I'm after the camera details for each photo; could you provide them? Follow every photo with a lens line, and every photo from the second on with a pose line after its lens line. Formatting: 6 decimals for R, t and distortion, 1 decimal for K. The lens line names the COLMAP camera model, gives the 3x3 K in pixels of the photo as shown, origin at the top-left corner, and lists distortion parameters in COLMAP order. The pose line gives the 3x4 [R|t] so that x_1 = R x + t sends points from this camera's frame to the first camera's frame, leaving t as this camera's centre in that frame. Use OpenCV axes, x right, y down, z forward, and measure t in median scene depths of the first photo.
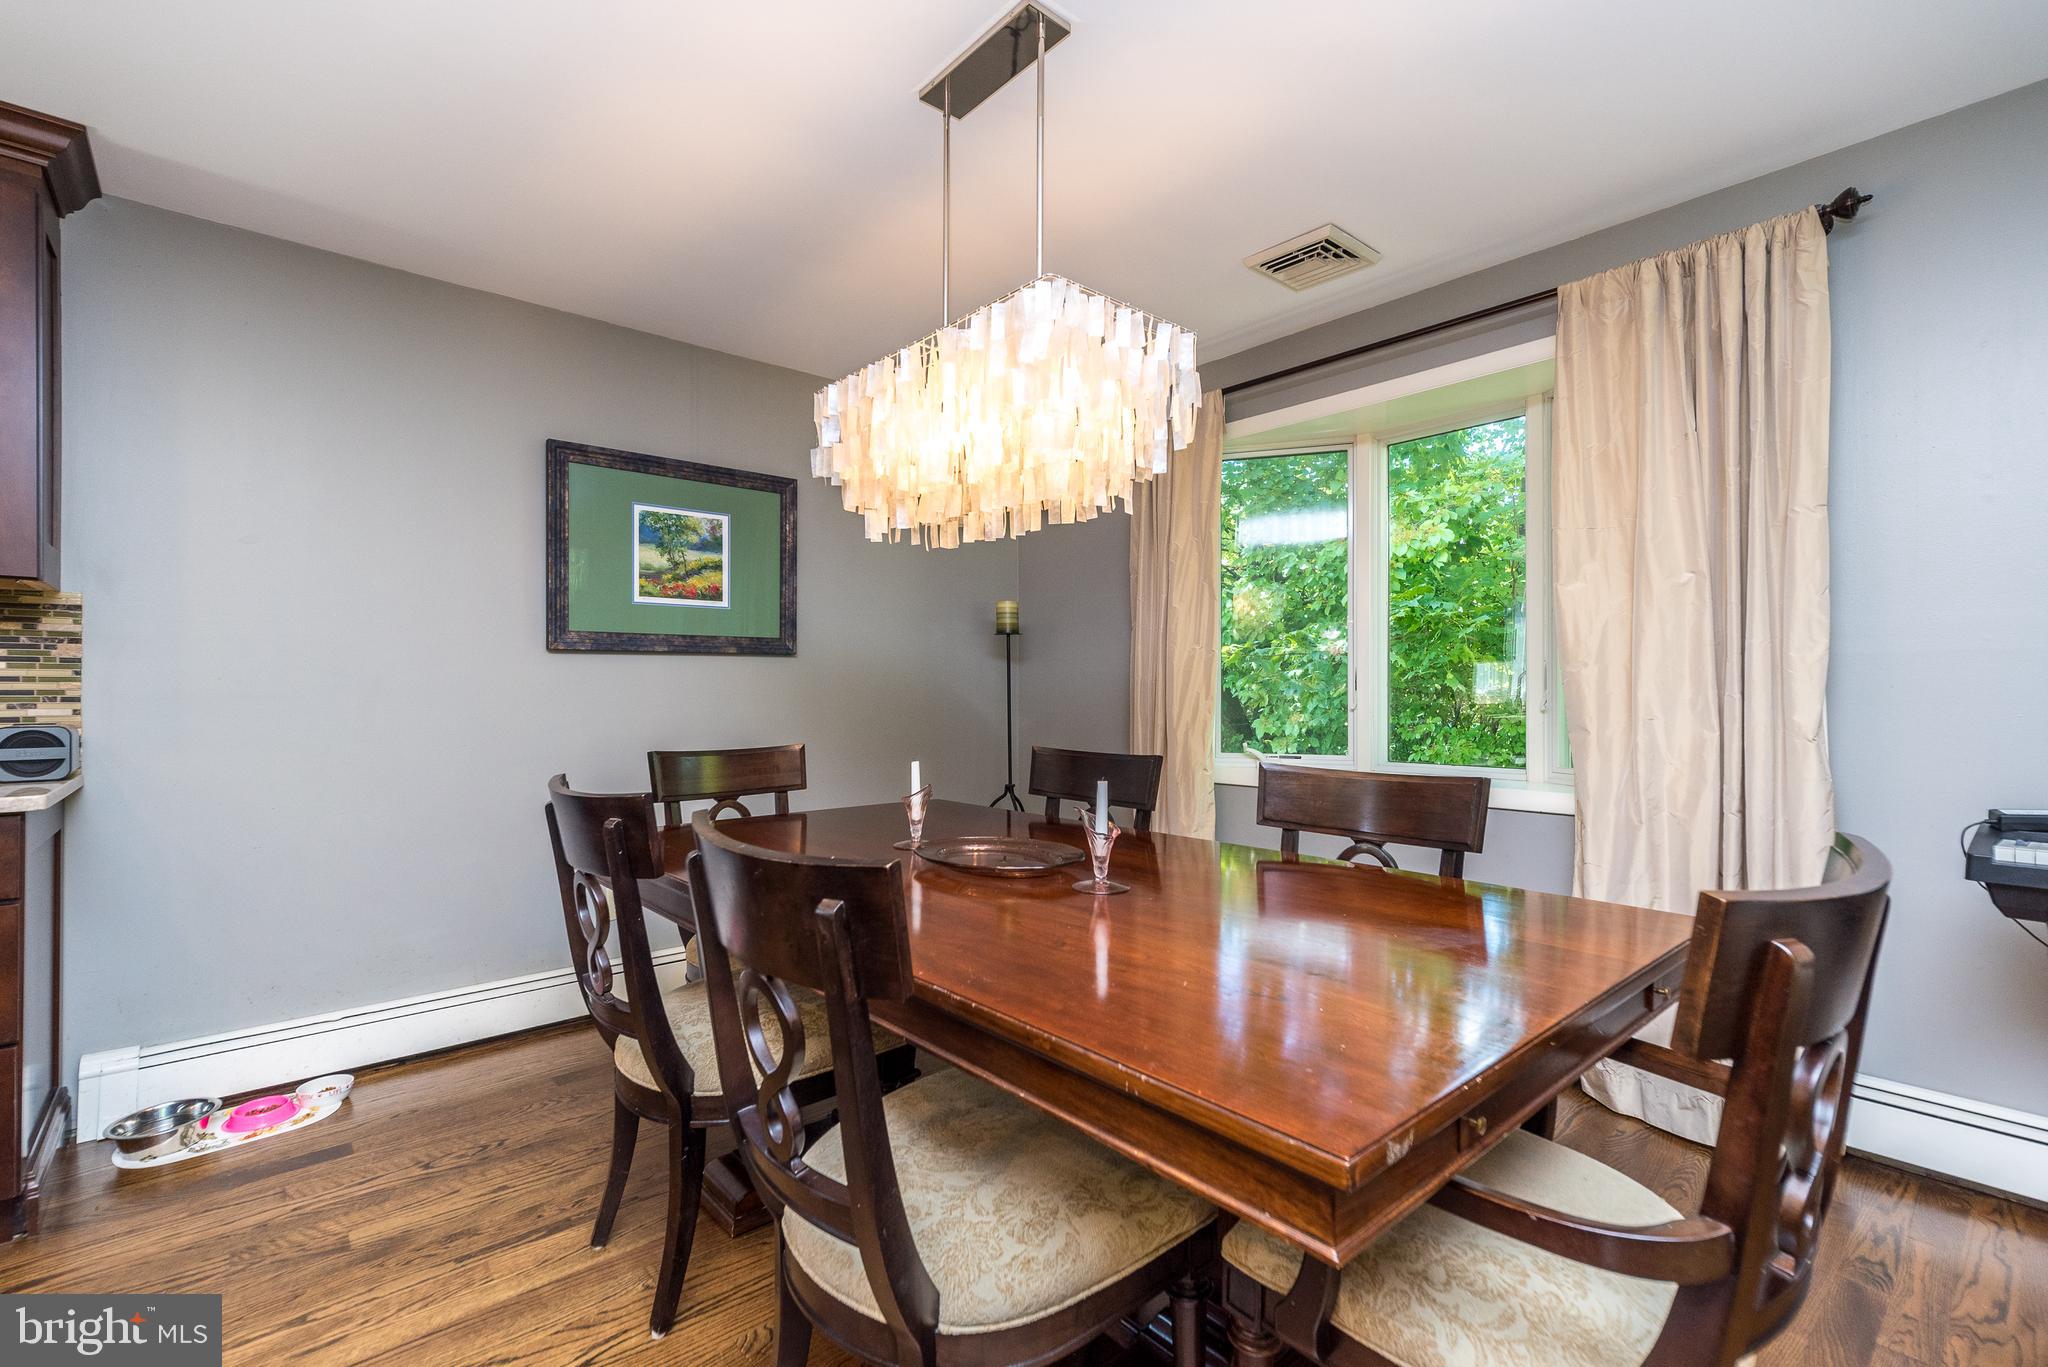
lens RADIAL K [[888.6, 0, 1024.0], [0, 888.6, 683.5], [0, 0, 1]] dist [0.000063, 0.000115]
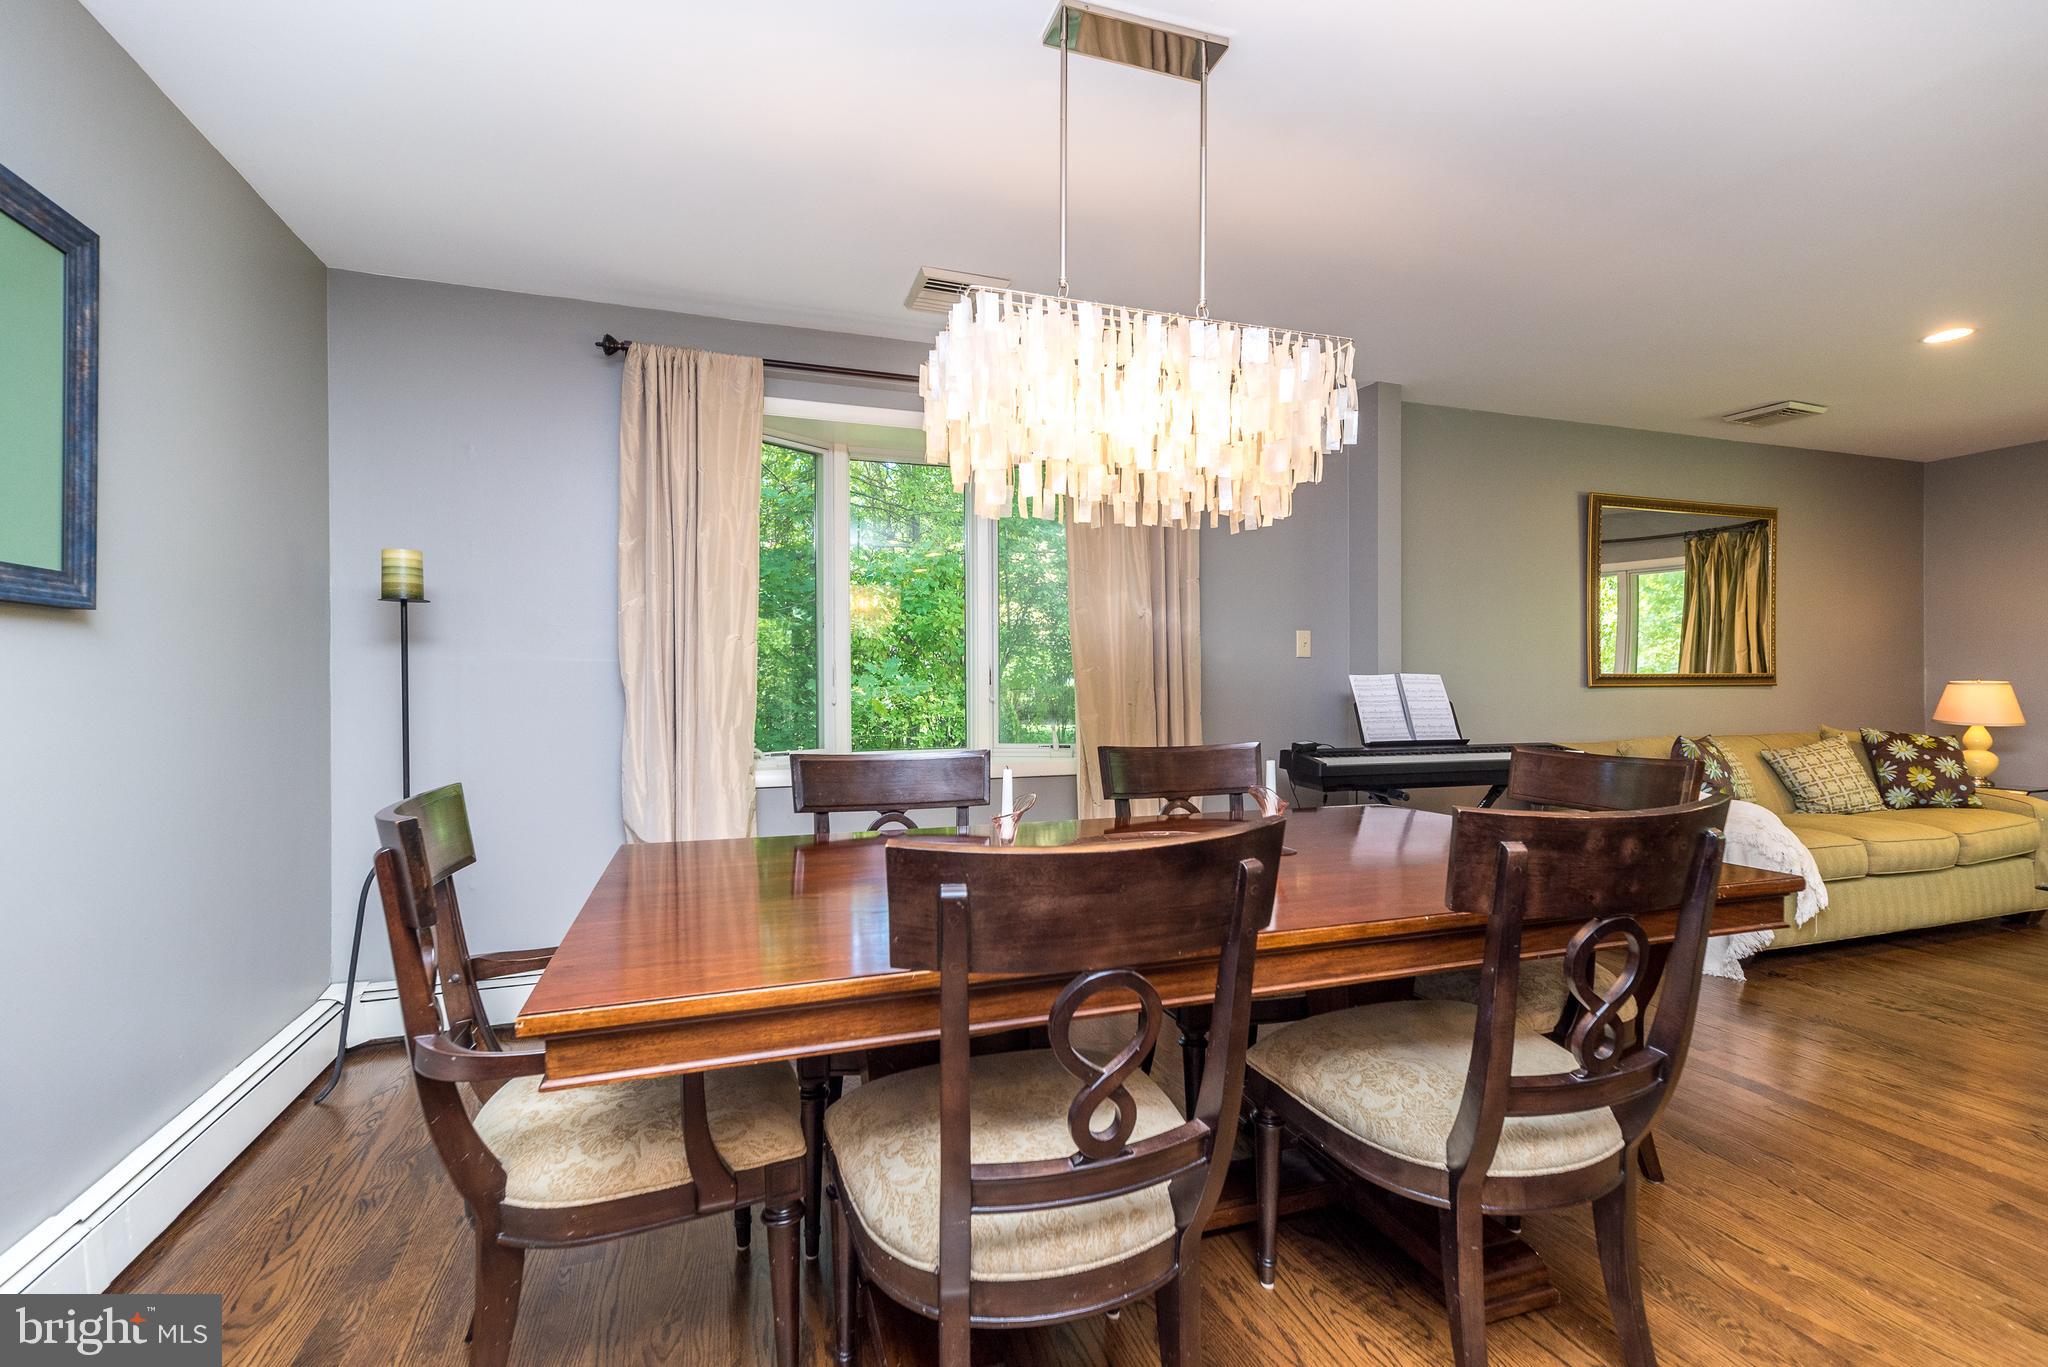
lens RADIAL K [[910.2, 0, 1023.2], [0, 910.2, 687.8], [0, 0, 1]] dist [0.006329, 0.000427]
pose [[0.386089, -0.001372, 0.922460, -0.576143], [-0.004472, 0.999984, 0.003359, 0.004989], [-0.922451, -0.005422, 0.386077, 0.407454]]
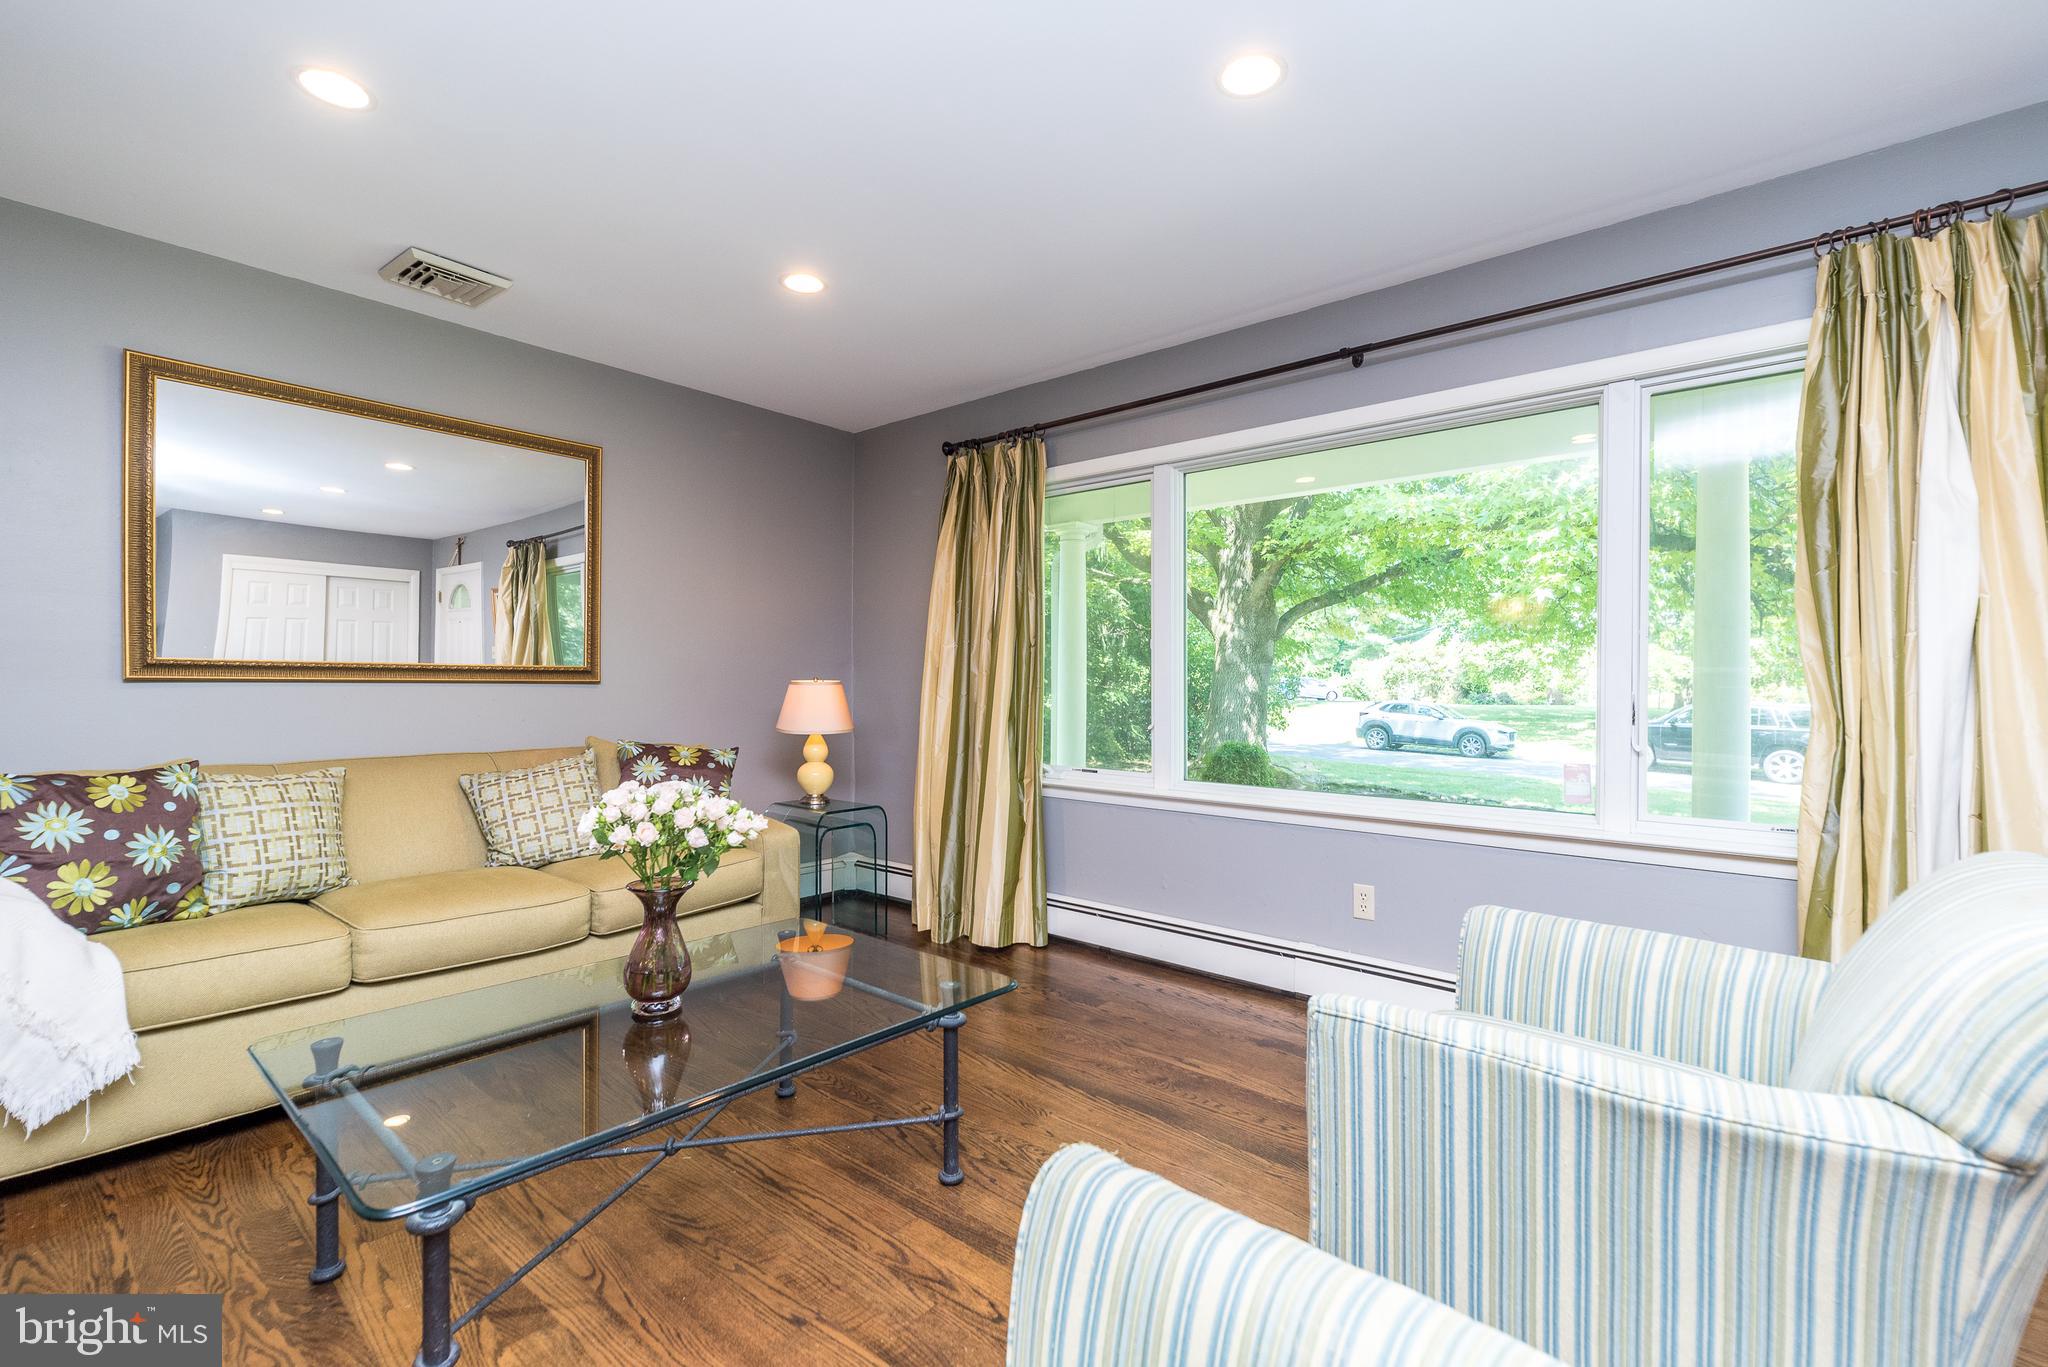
lens RADIAL K [[901.8, 0, 1025.7], [0, 901.8, 687.1], [0, 0, 1]] dist [0.008193, -0.000204]
pose [[-0.134626, 0.000046, 0.990897, 0.146337], [-0.015684, 0.999875, -0.002177, -0.000066], [-0.990772, -0.015834, -0.134608, -0.577624]]
